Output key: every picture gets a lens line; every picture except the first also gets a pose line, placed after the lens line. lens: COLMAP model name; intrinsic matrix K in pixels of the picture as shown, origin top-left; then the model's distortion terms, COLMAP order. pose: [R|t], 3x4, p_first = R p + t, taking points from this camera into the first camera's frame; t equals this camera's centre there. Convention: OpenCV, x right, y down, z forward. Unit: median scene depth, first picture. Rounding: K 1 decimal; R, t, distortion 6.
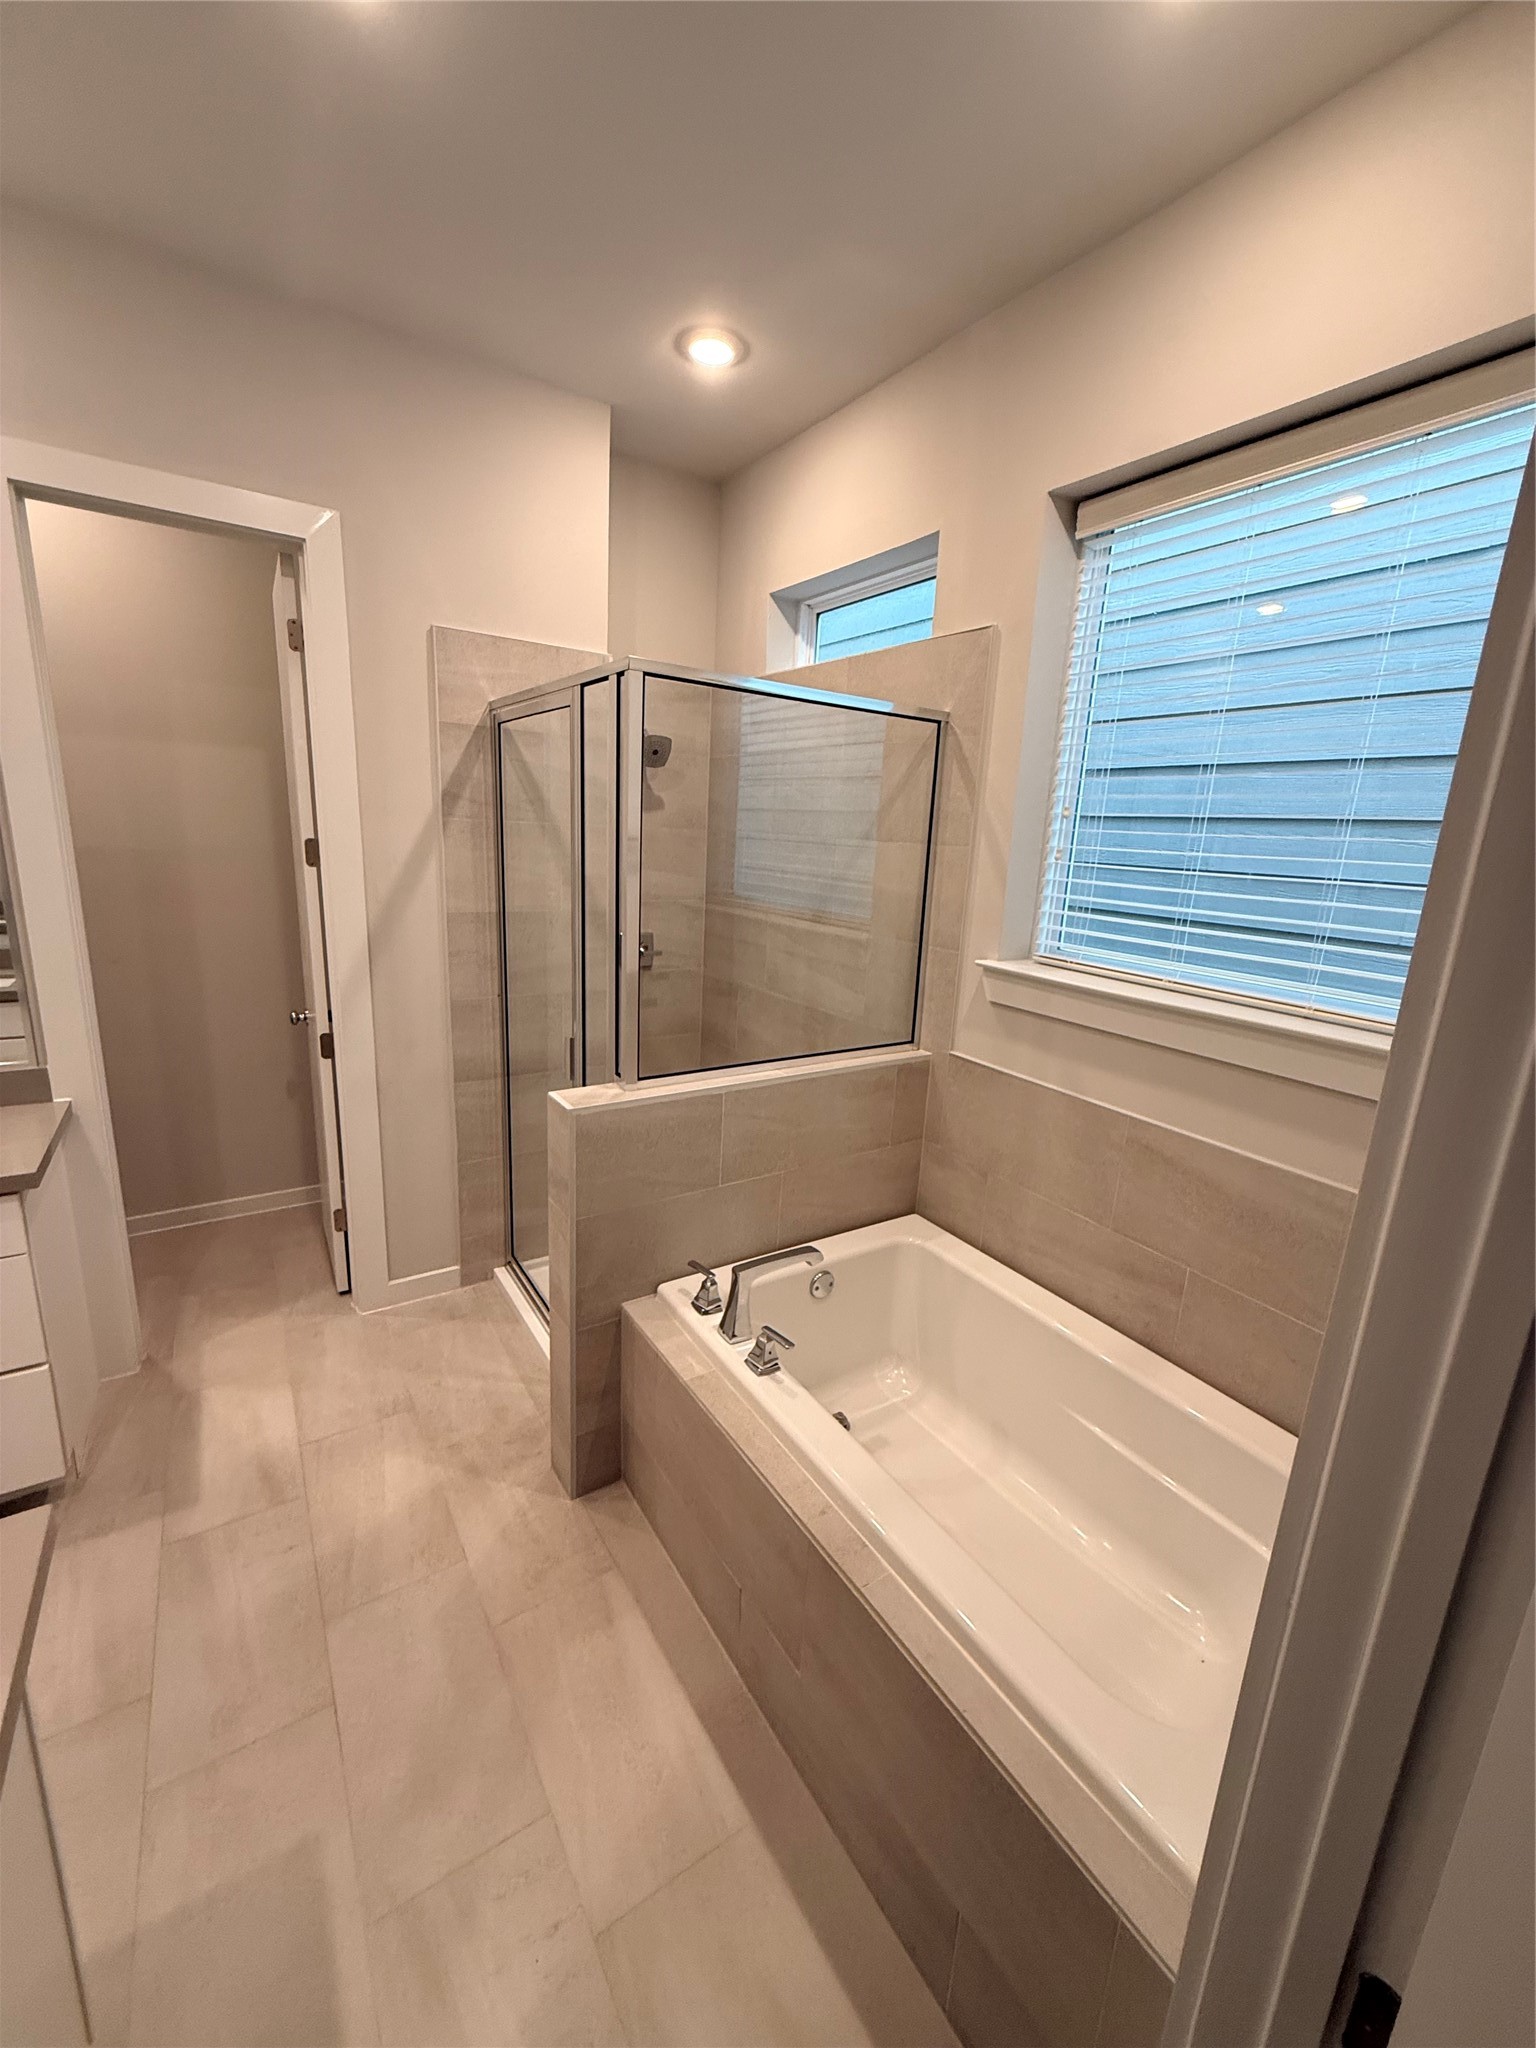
lens RADIAL K [[813.4, 0, 772.8], [0, 813.4, 1028.4], [0, 0, 1]] dist [-0.000523, 0.000085]
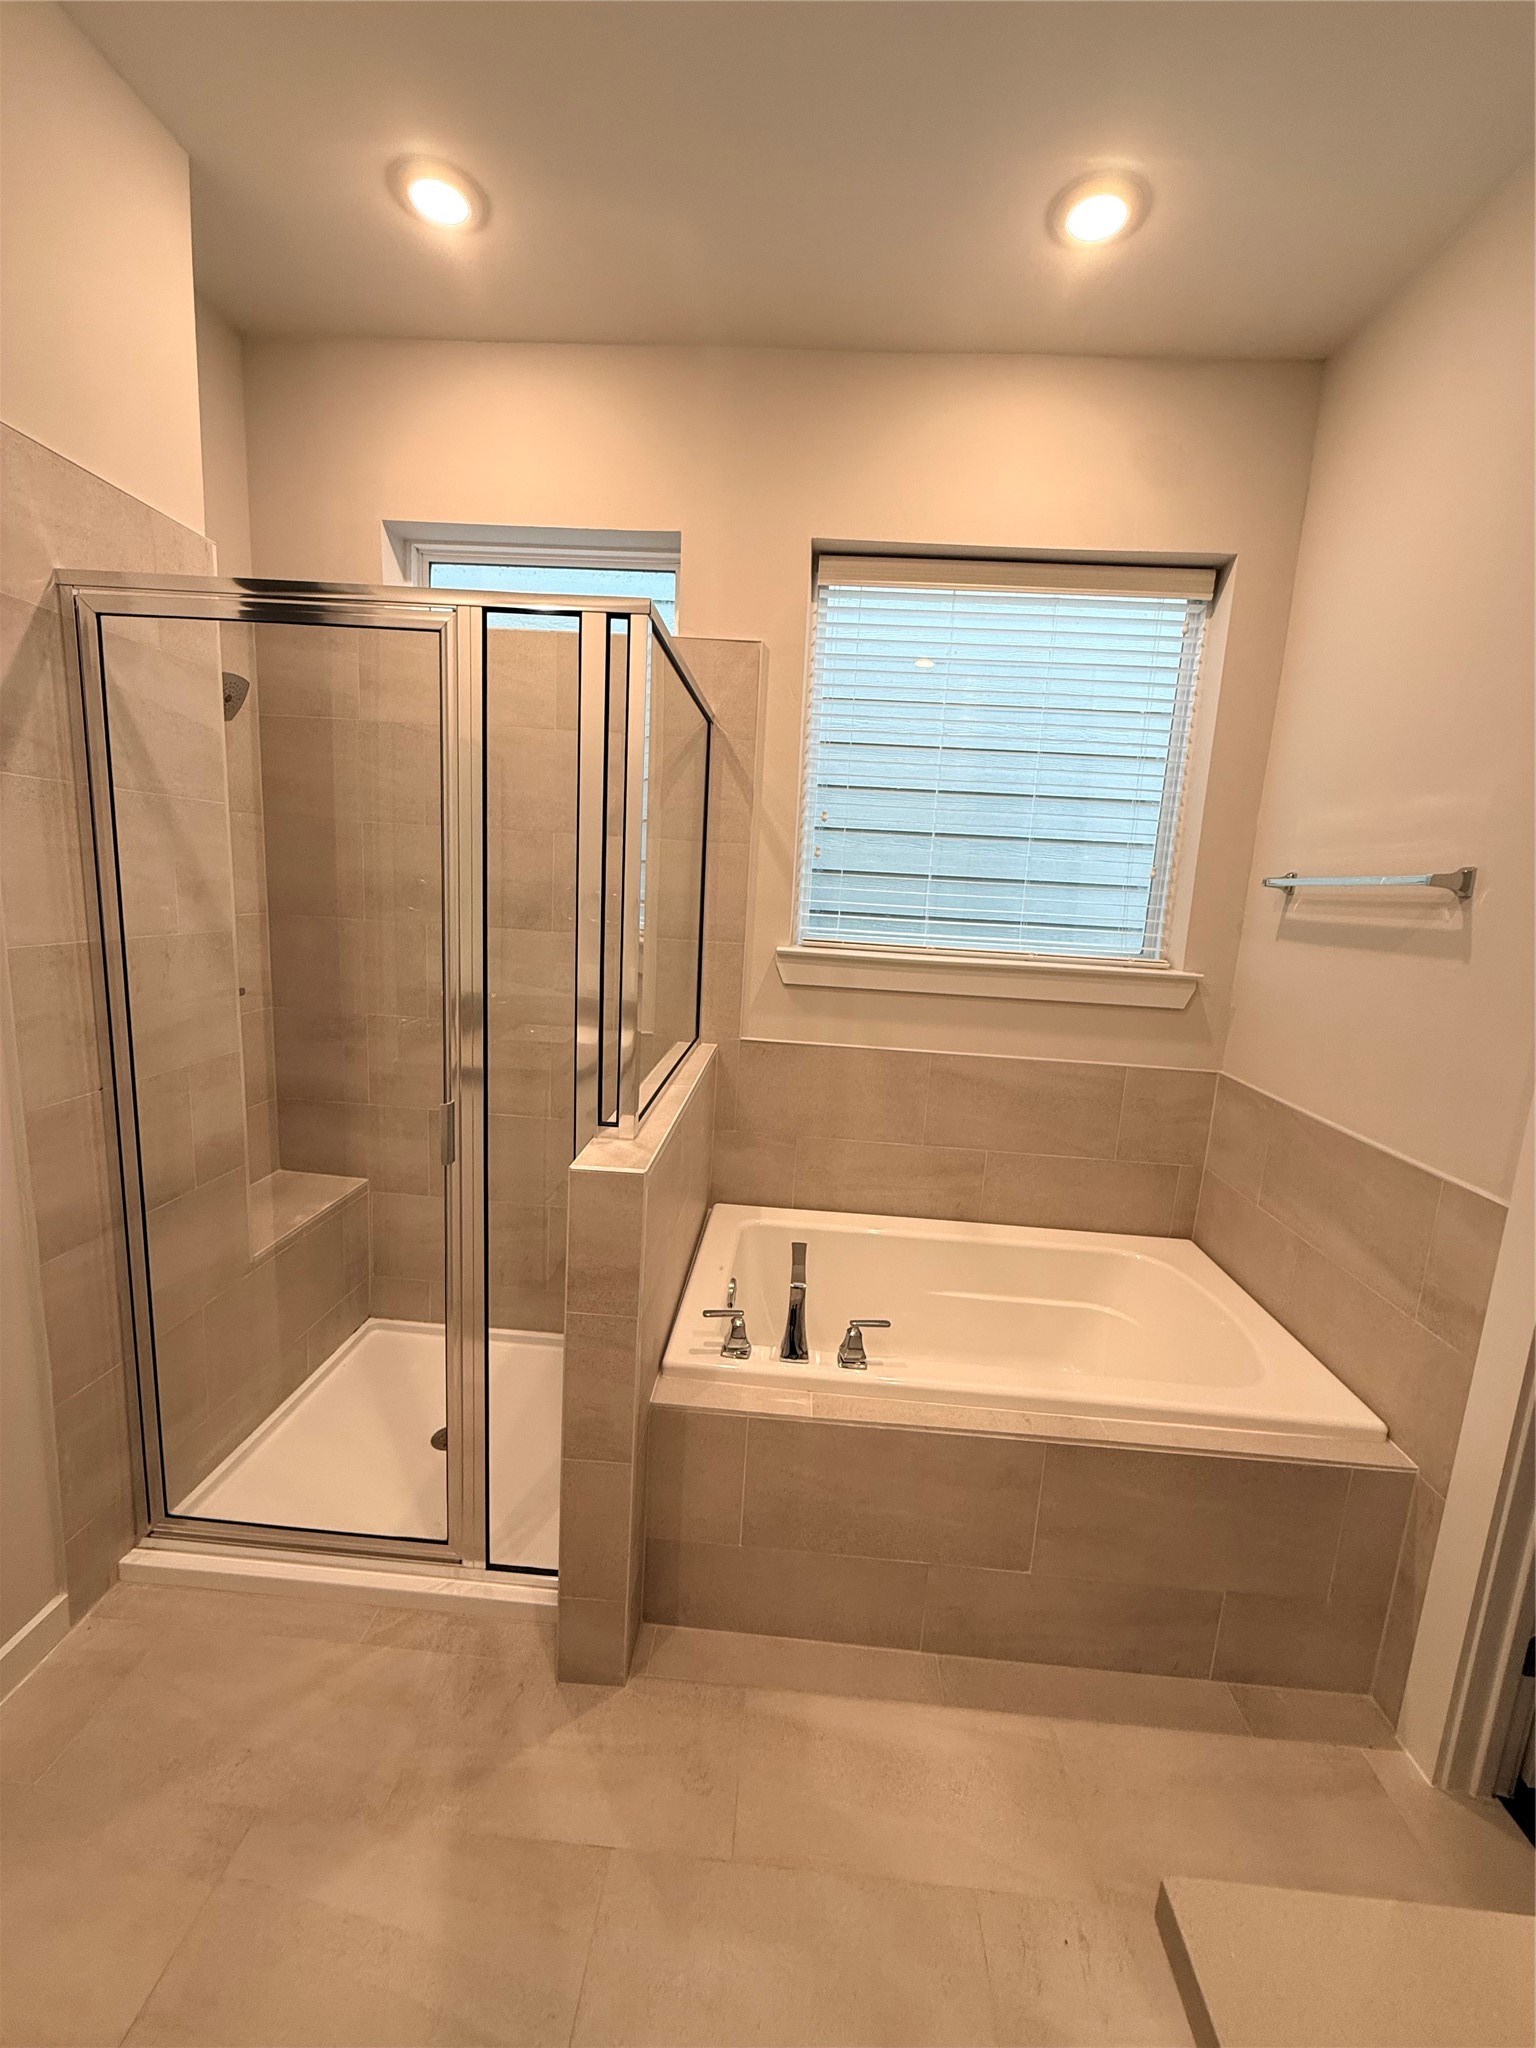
lens RADIAL K [[810.7, 0, 773.7], [0, 810.7, 1024.2], [0, 0, 1]] dist [-0.000277, 0.000757]
pose [[0.601142, -0.155595, 0.783848, -0.616168], [0.163372, 0.984075, 0.070049, -0.058994], [-0.782265, 0.085949, 0.616989, 0.338022]]
